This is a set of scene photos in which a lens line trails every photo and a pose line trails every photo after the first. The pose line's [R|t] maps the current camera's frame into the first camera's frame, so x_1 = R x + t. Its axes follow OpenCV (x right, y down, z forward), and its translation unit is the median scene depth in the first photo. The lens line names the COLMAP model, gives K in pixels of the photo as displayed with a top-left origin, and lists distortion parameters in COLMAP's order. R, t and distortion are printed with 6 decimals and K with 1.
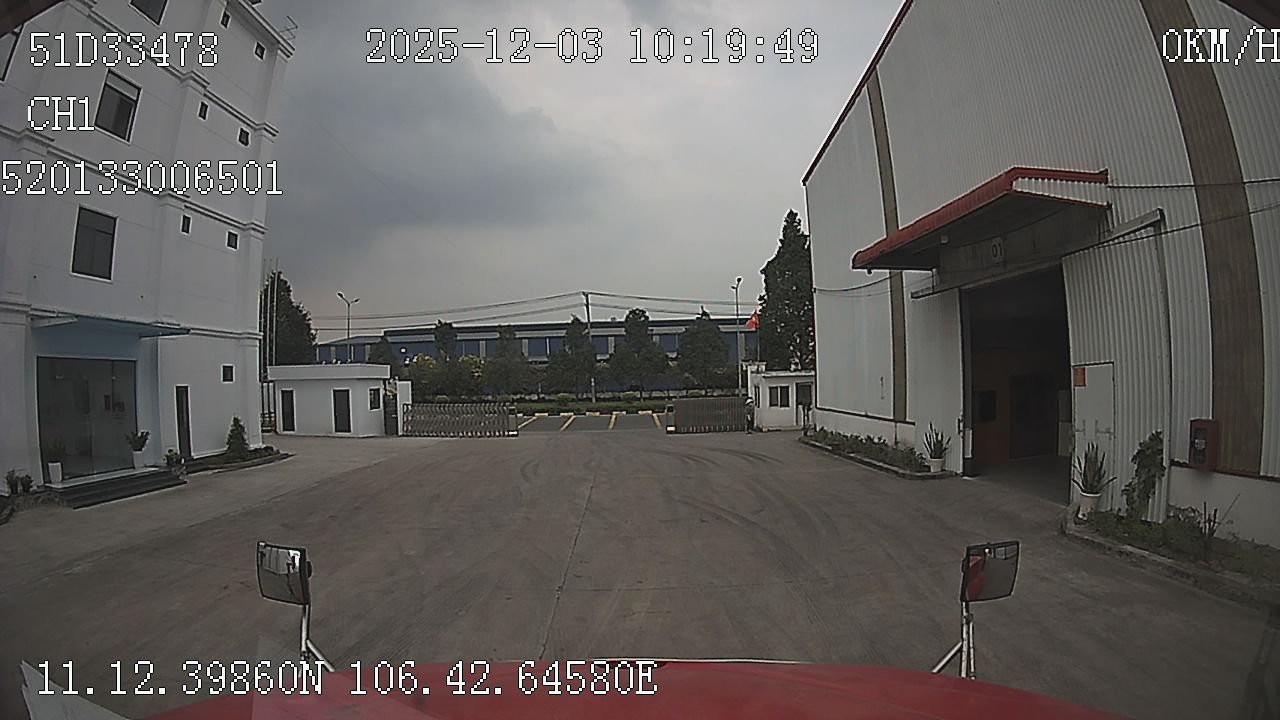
lens RADIAL K [[887.7, 0, 620.5], [0, 887.7, 296.2], [0, 0, 1]] dist [-0.332555, 0.106555]
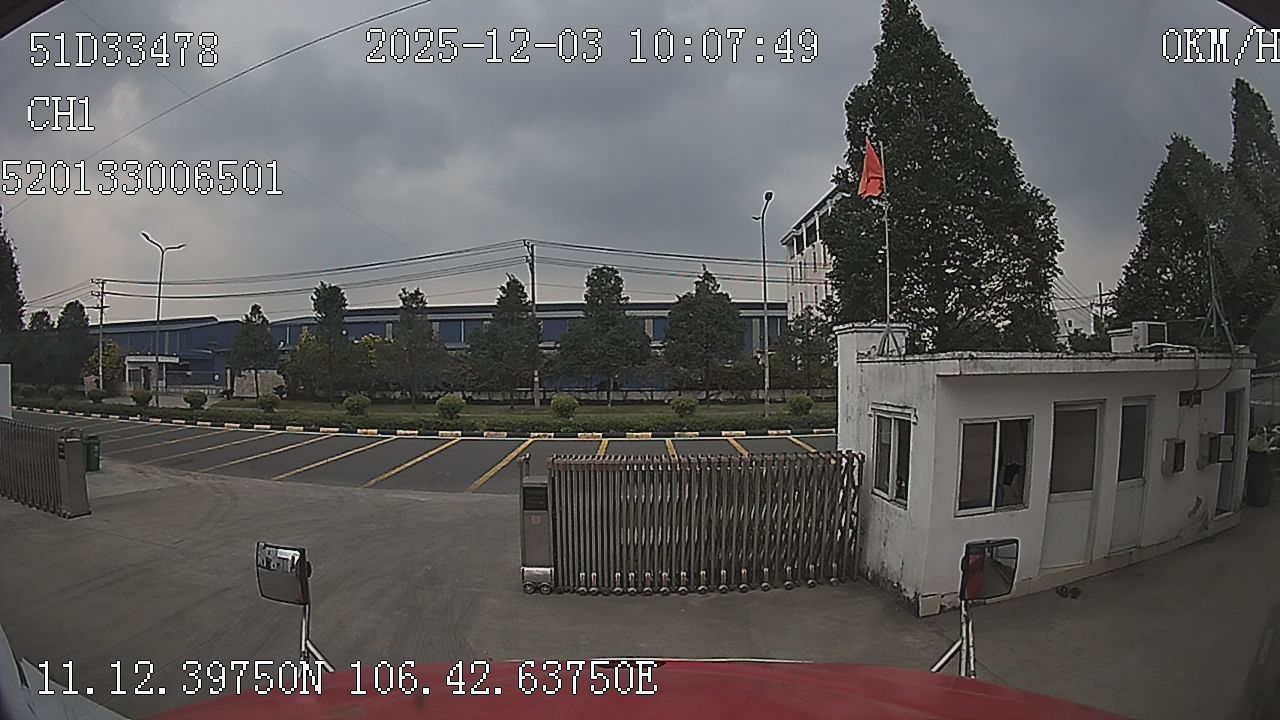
lens RADIAL K [[887.7, 0, 620.5], [0, 887.7, 296.2], [0, 0, 1]] dist [-0.332555, 0.106555]
pose [[0.999796, 0.017309, -0.010454, 0.075335], [-0.017229, 0.999822, 0.007638, 0.062440], [0.010584, -0.007456, 0.999916, 0.687847]]
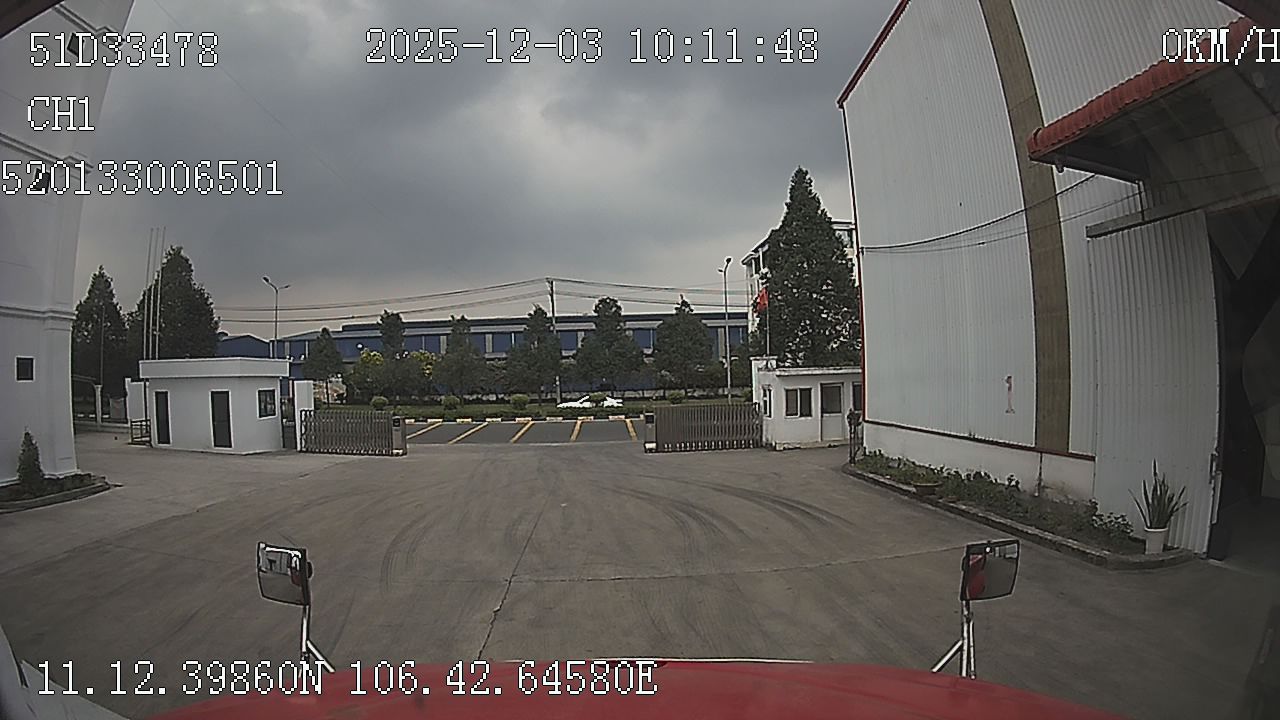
lens RADIAL K [[890.5, 0, 647.4], [0, 890.5, 314.7], [0, 0, 1]] dist [-0.360978, 0.143426]
pose [[0.998137, 0.002073, 0.060981, 0.008331], [-0.003506, 0.999720, 0.023405, 0.020922], [-0.060915, -0.023575, 0.997864, 0.237421]]
